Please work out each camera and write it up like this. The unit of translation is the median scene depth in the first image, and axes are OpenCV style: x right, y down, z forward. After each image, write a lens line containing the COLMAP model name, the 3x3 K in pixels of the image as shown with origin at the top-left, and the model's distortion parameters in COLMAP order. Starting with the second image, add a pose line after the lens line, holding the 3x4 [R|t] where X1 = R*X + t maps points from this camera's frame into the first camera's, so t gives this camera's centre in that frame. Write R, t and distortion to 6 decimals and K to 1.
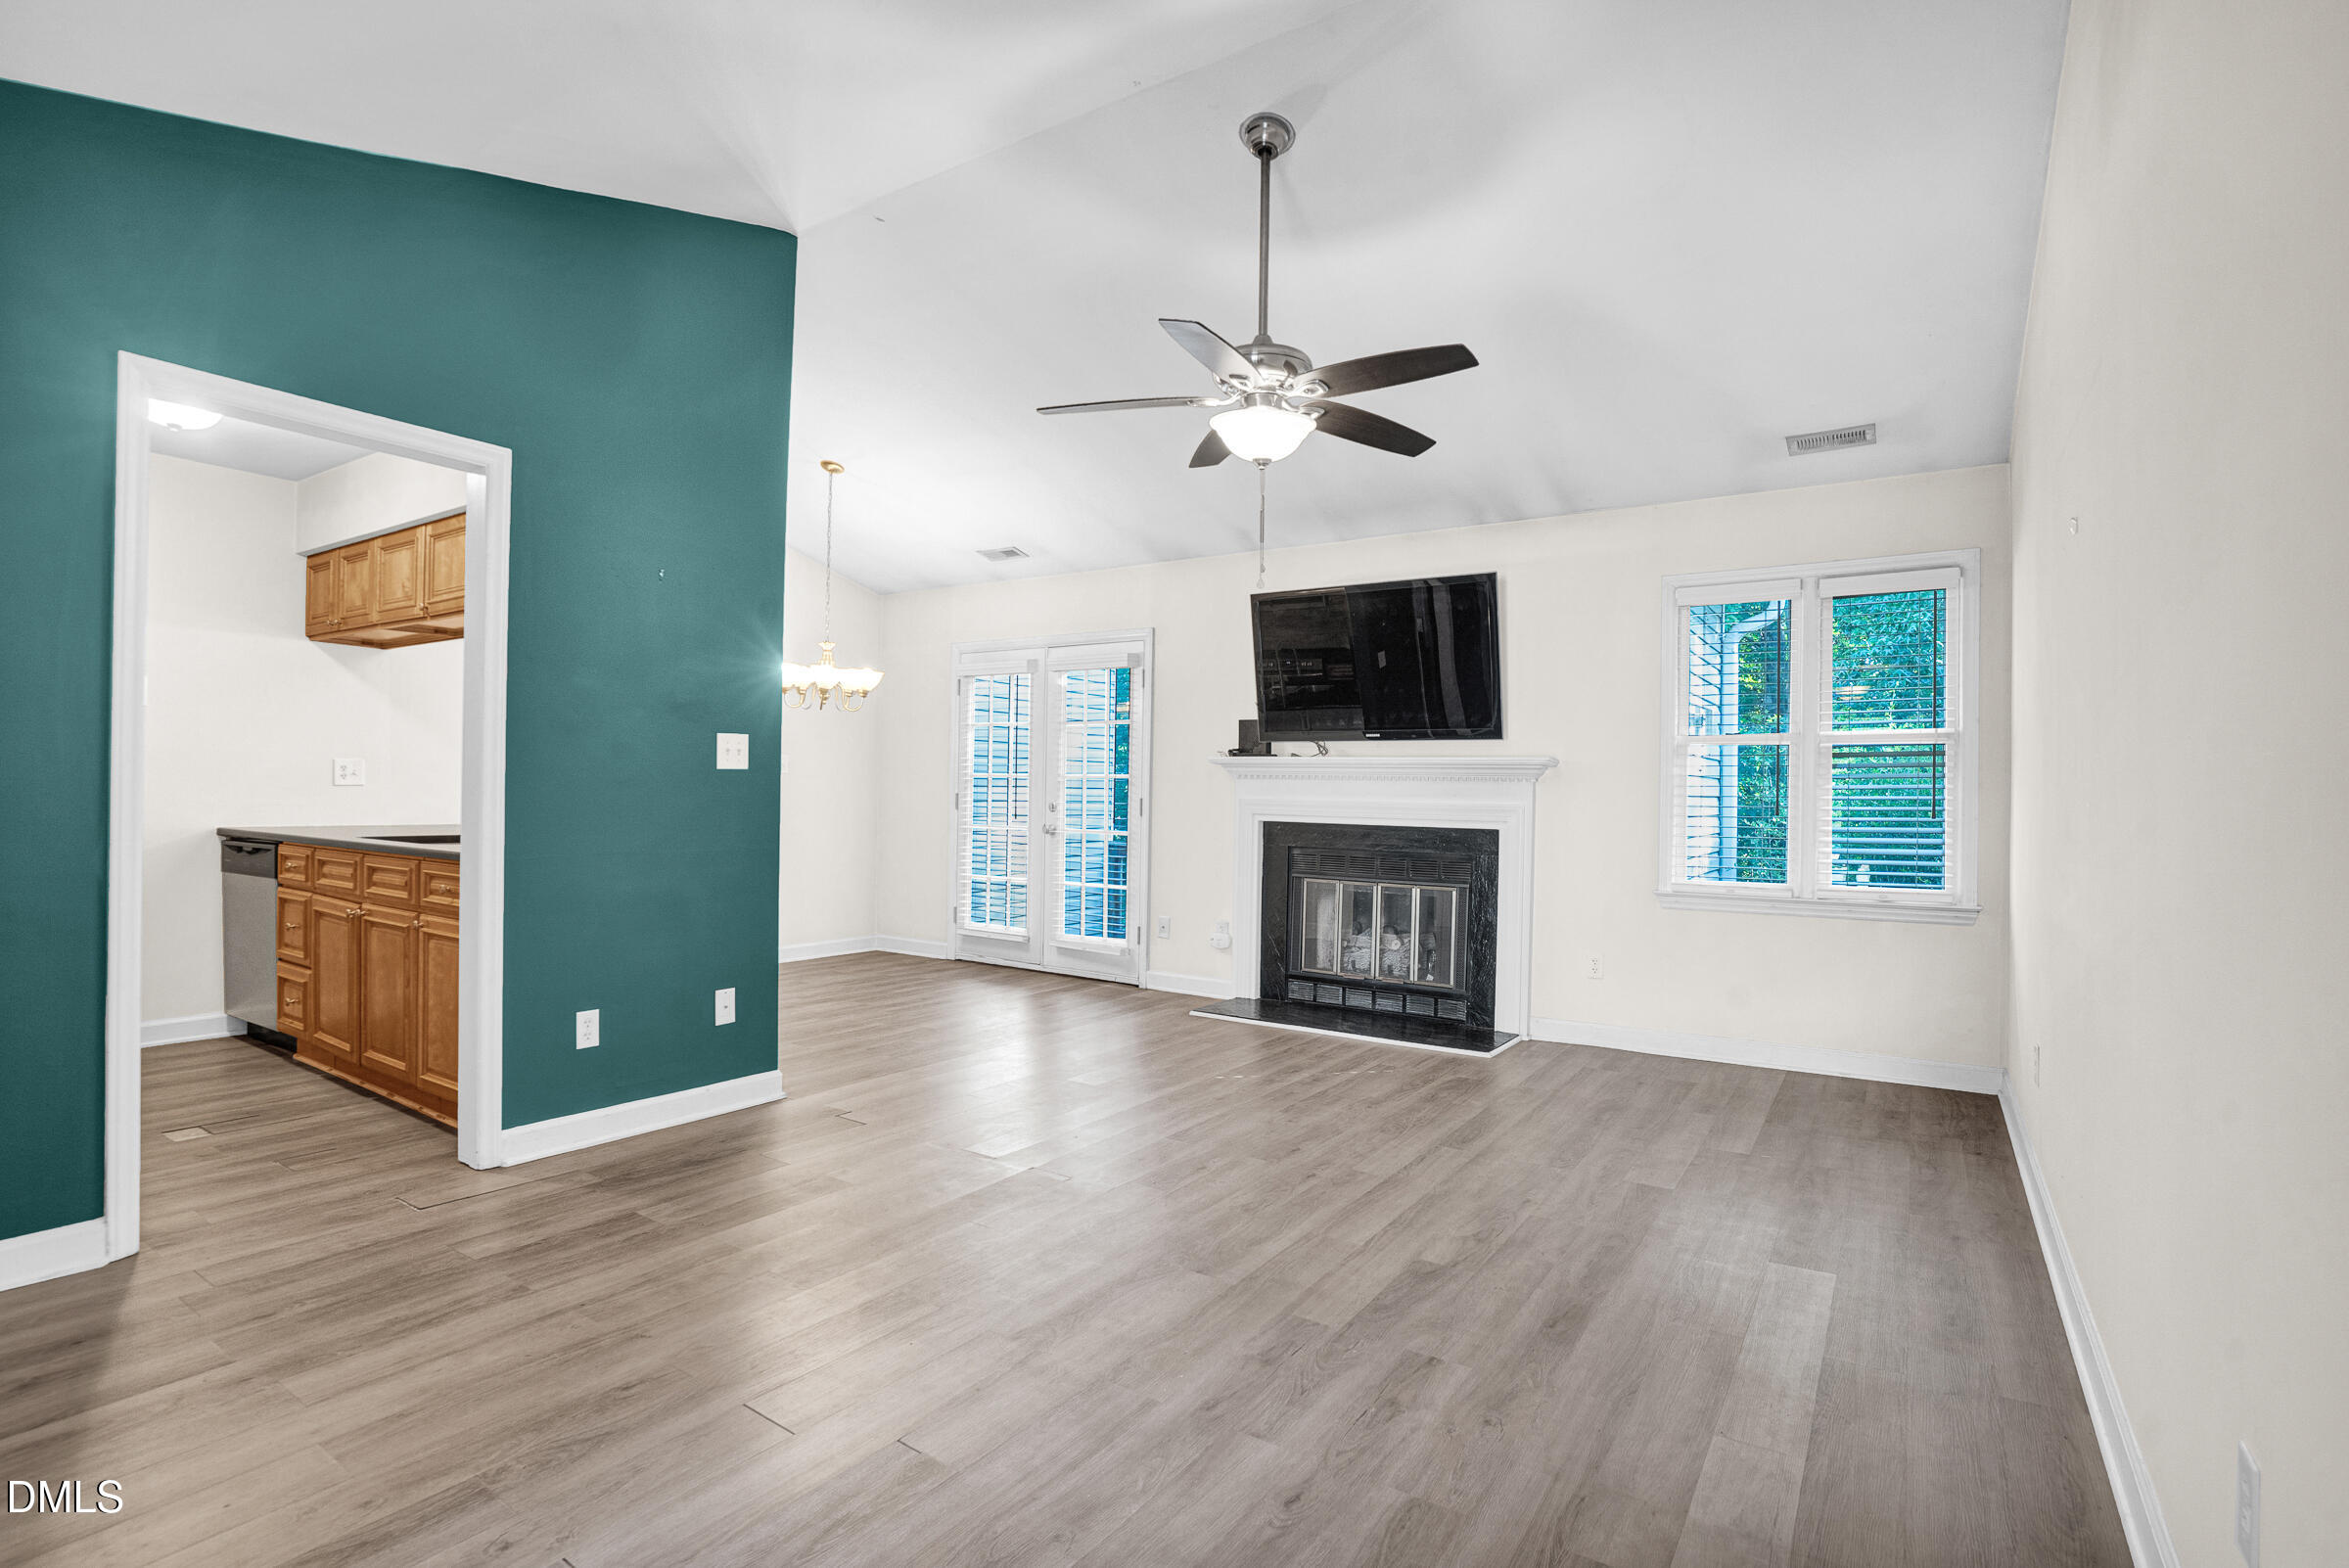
lens RADIAL K [[1085.9, 0, 1177.7], [0, 1085.9, 795.0], [0, 0, 1]] dist [-0.052909, -0.000091]
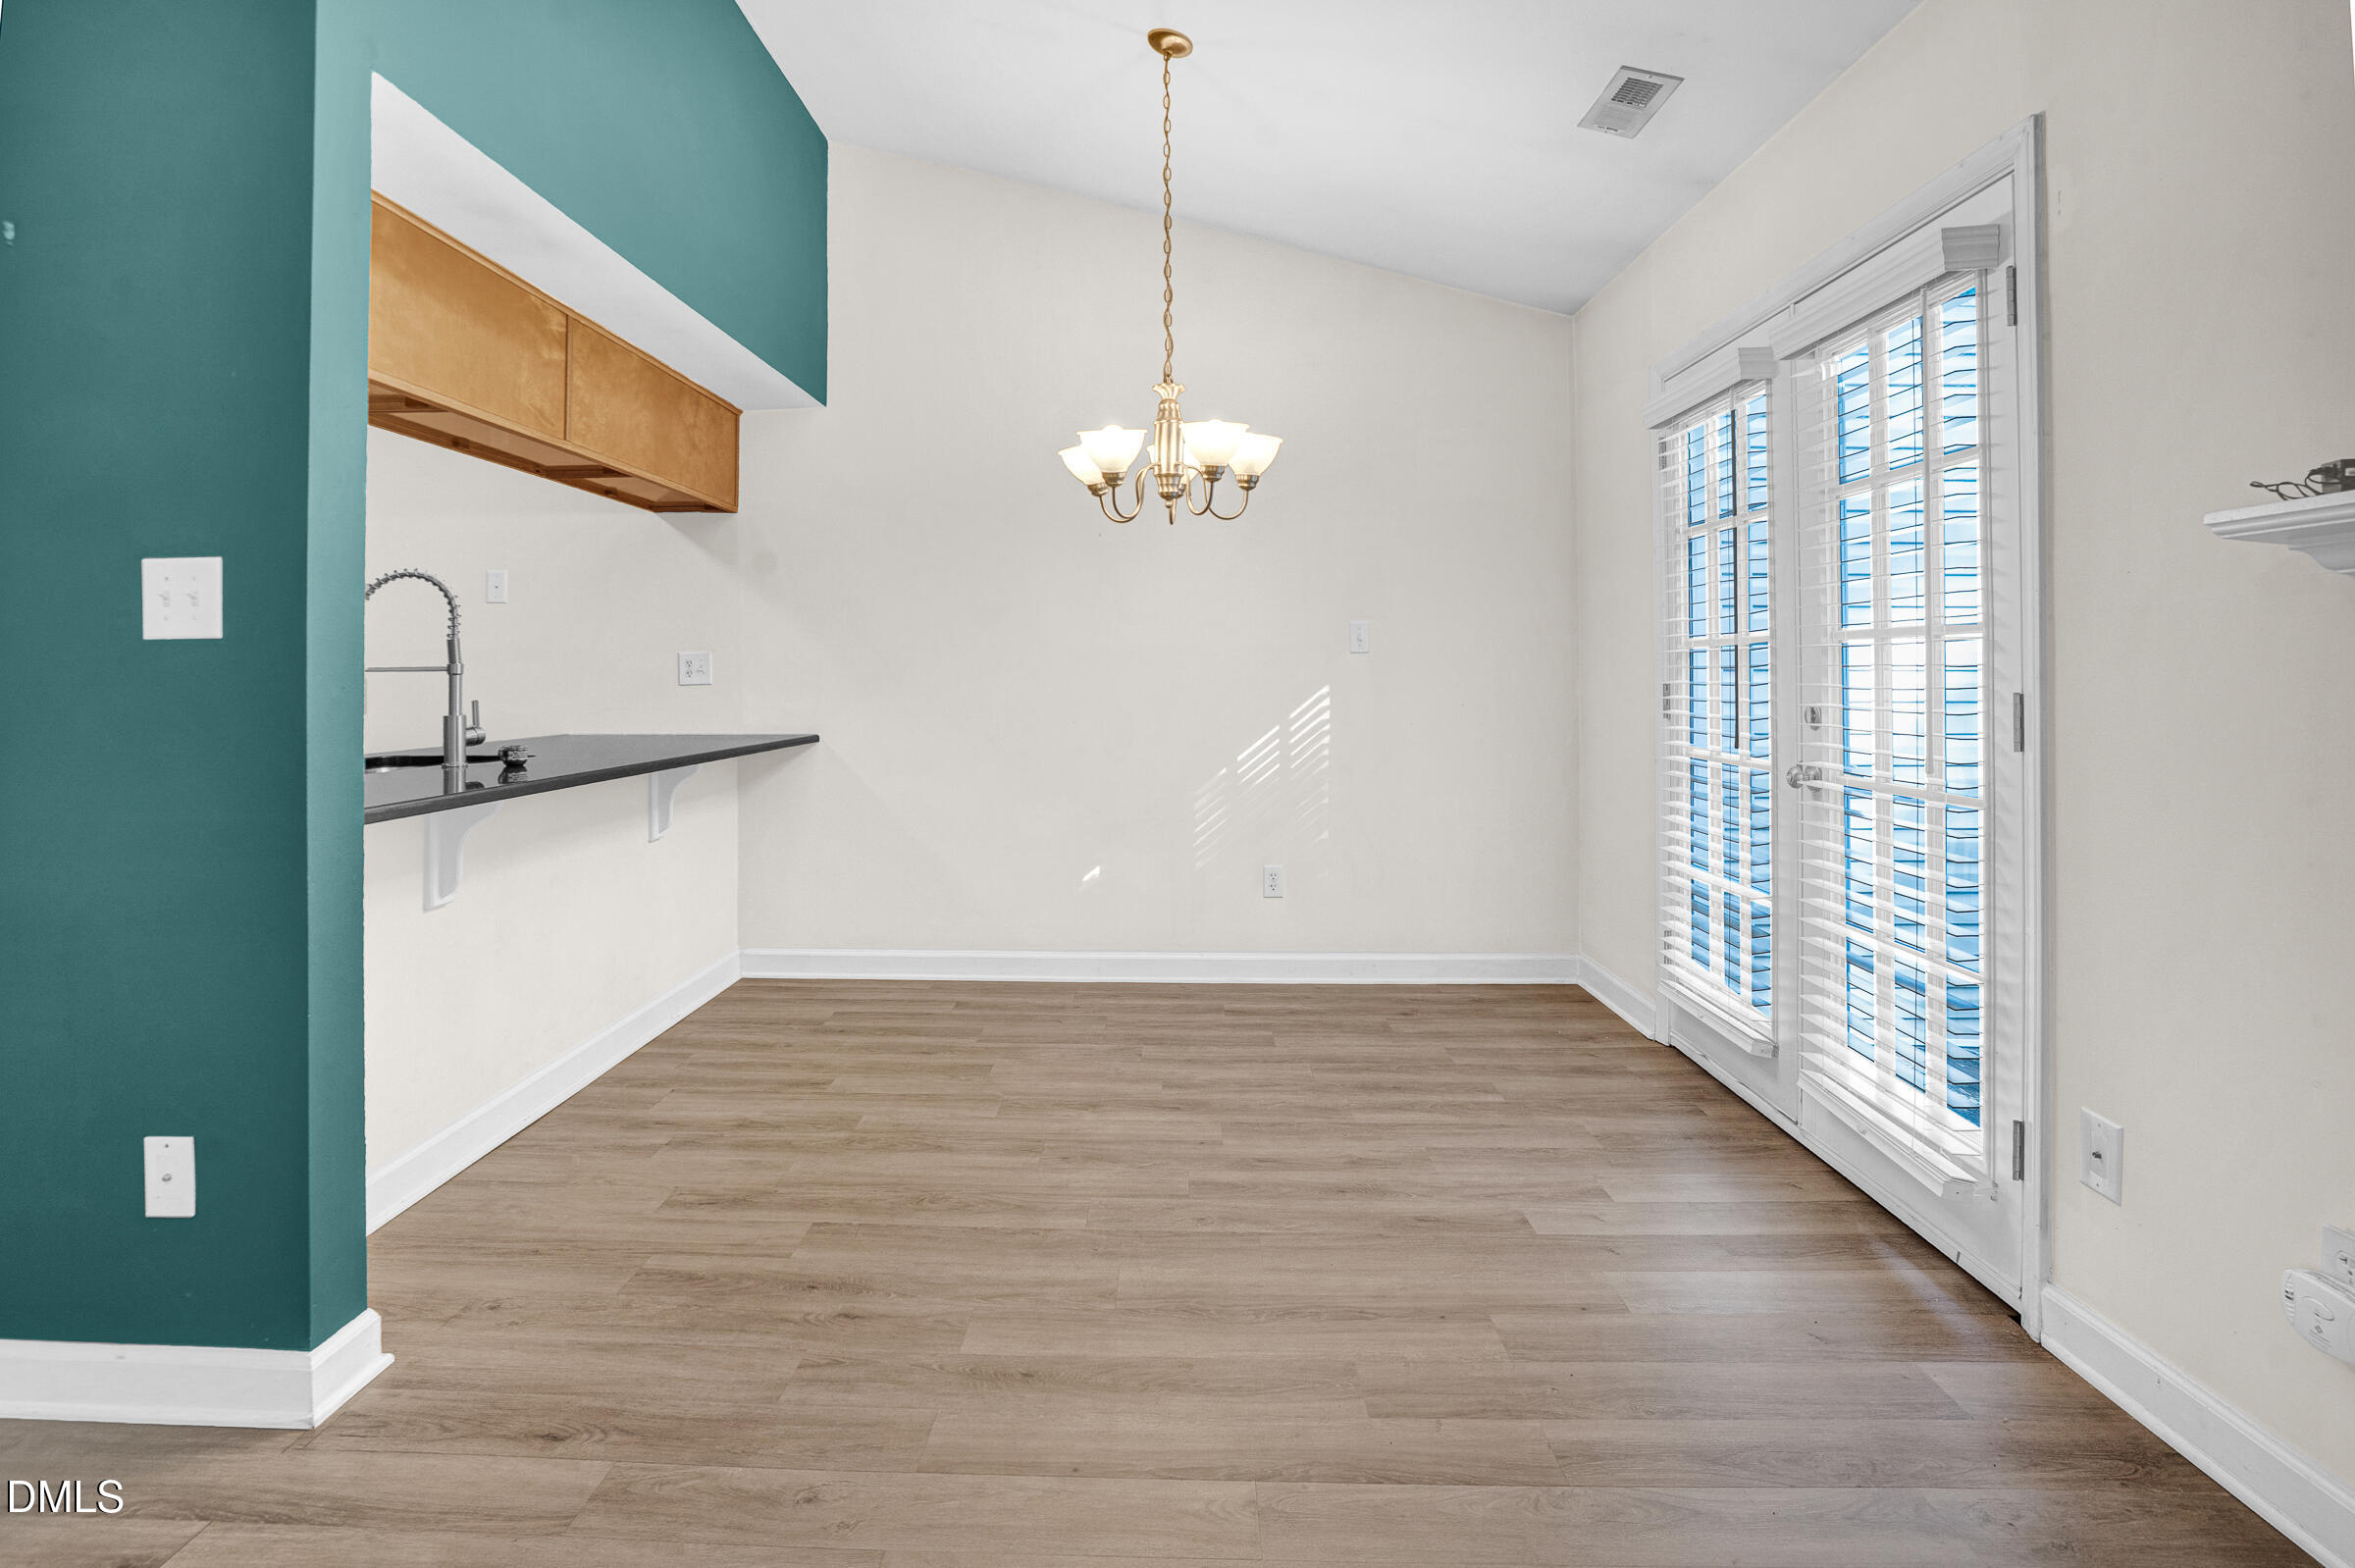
lens RADIAL K [[1141.5, 0, 1162.6], [0, 1141.5, 667.6], [0, 0, 1]] dist [0.001472, -0.000047]
pose [[0.523573, -0.025773, -0.851591, 0.124690], [0.008246, 0.999649, -0.025184, 0.002206], [0.851941, 0.006164, 0.523602, 0.698172]]
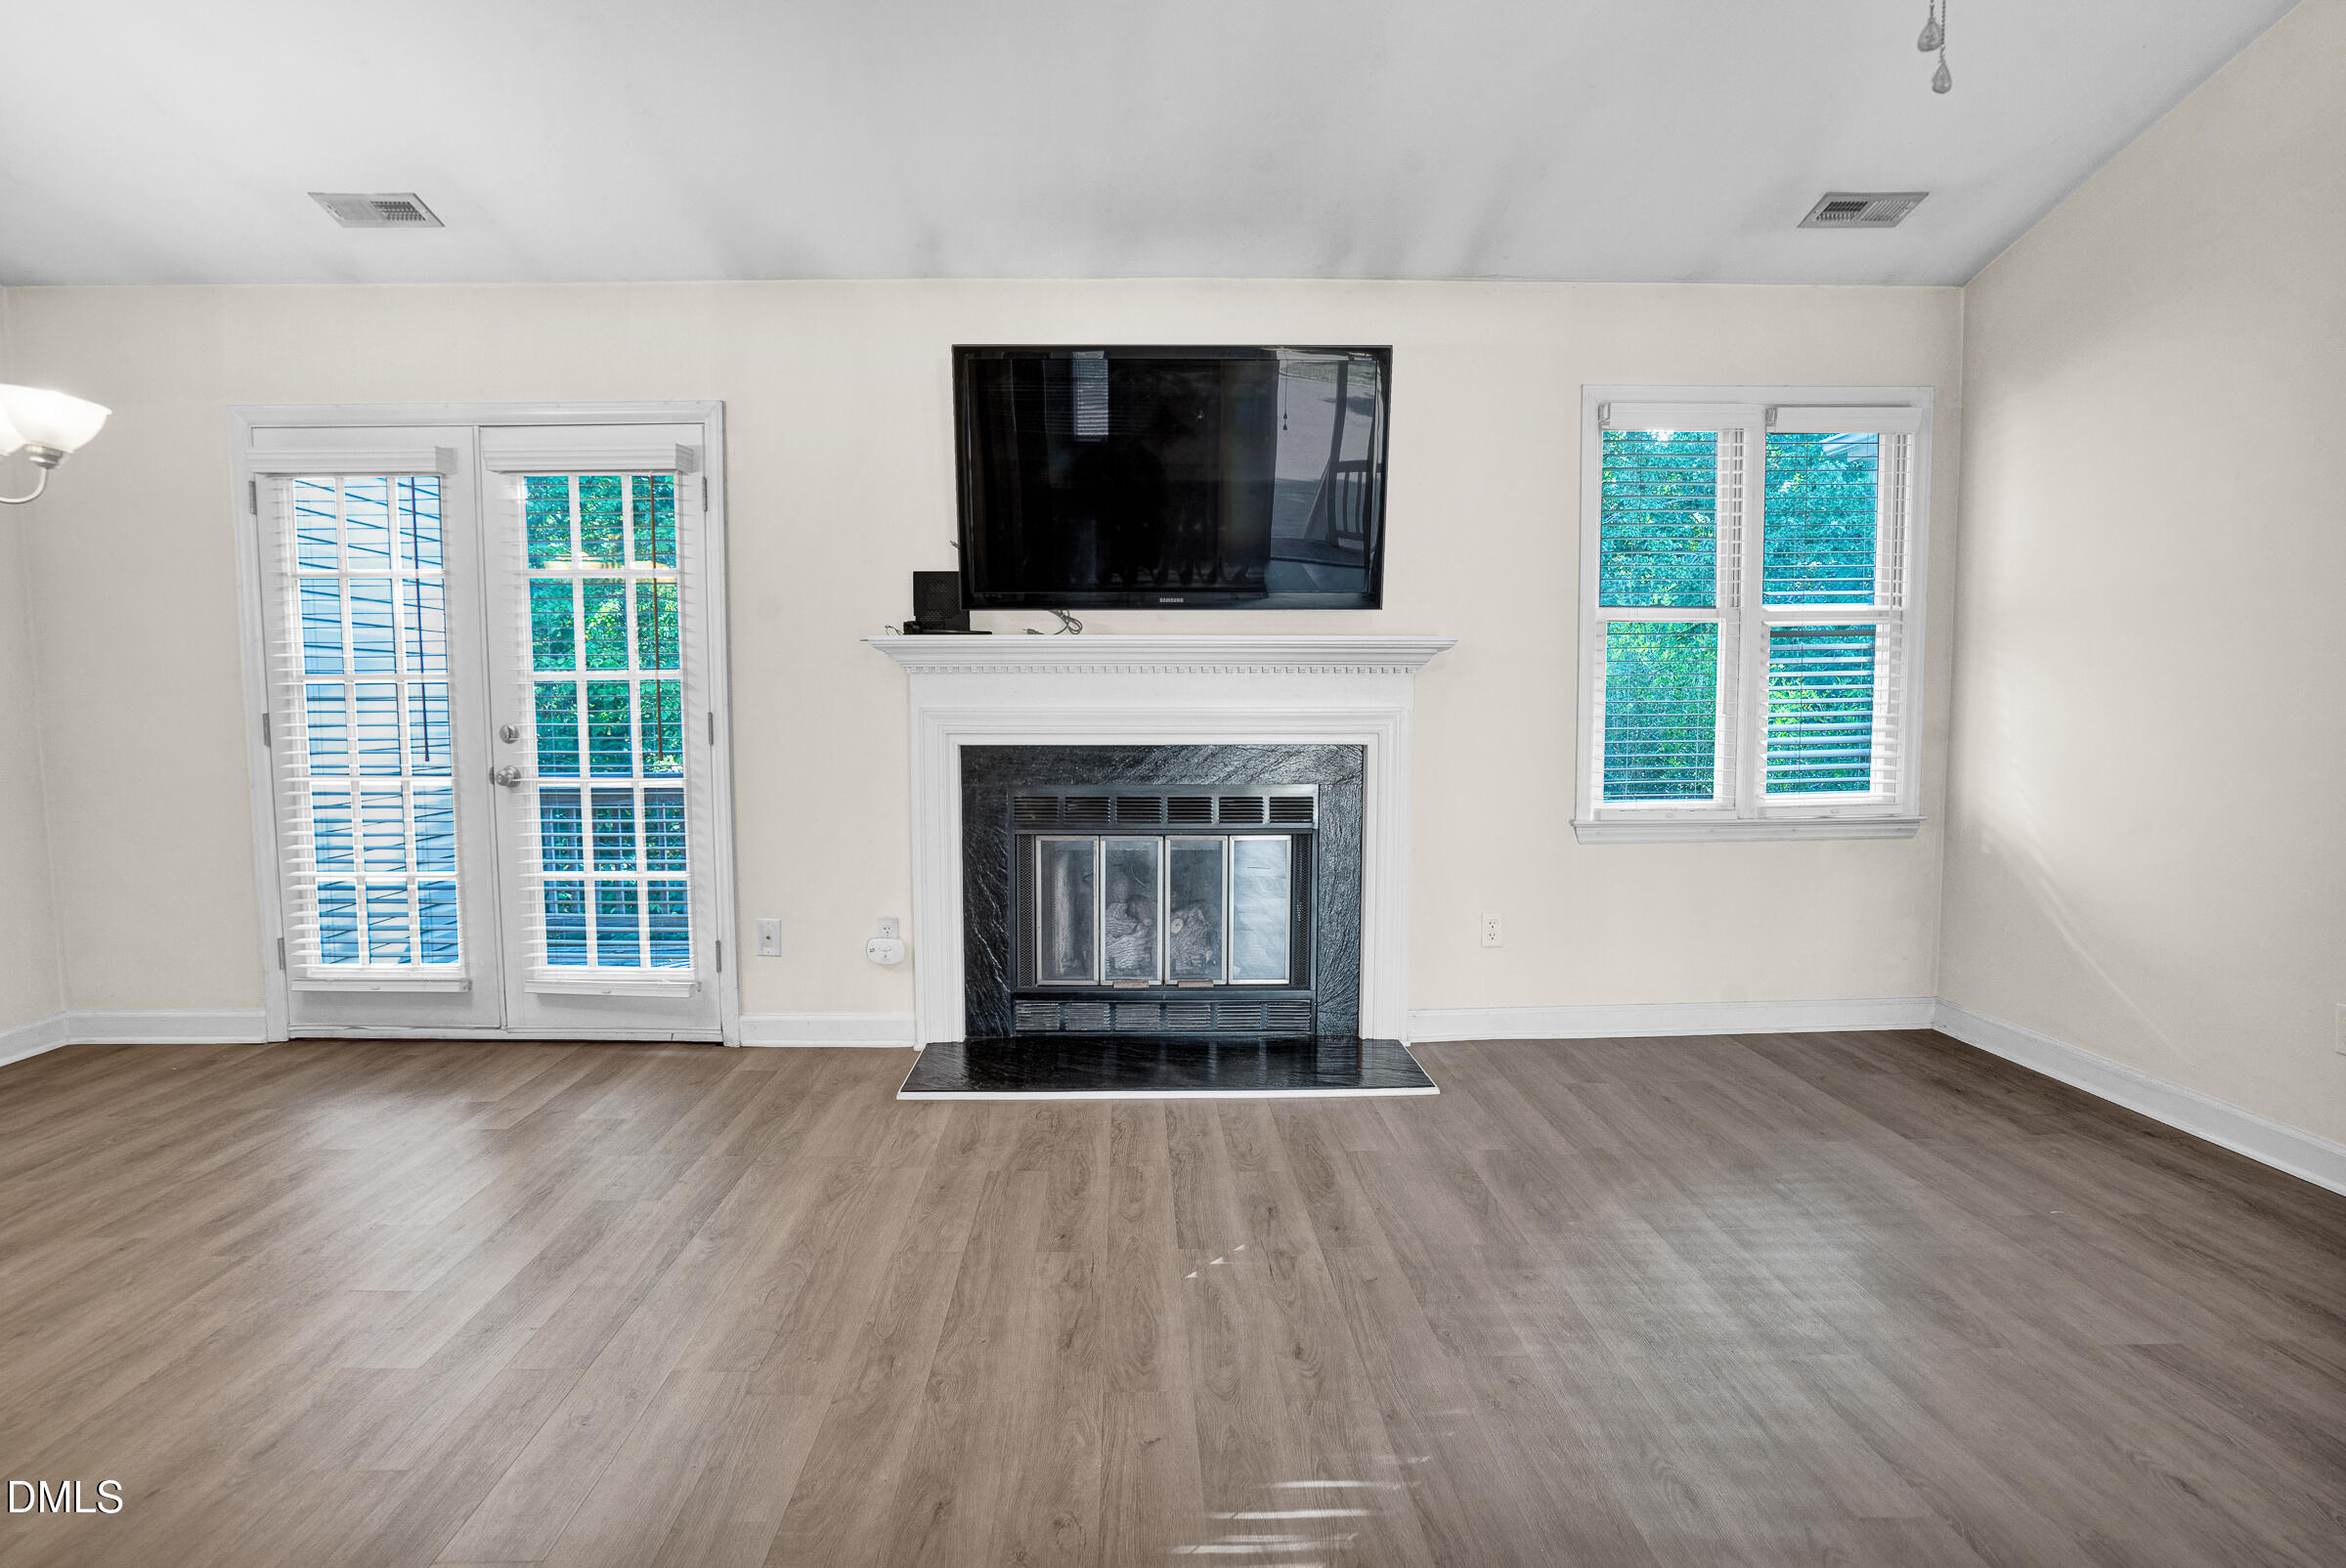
lens RADIAL K [[1127.2, 0, 1154.3], [0, 1127.2, 780.3], [0, 0, 1]] dist [-0.094355, 0.070949]
pose [[0.830405, -0.060753, 0.553838, -0.178798], [0.019478, 0.996595, 0.080116, -0.003968], [-0.556820, -0.055741, 0.828761, 0.442551]]
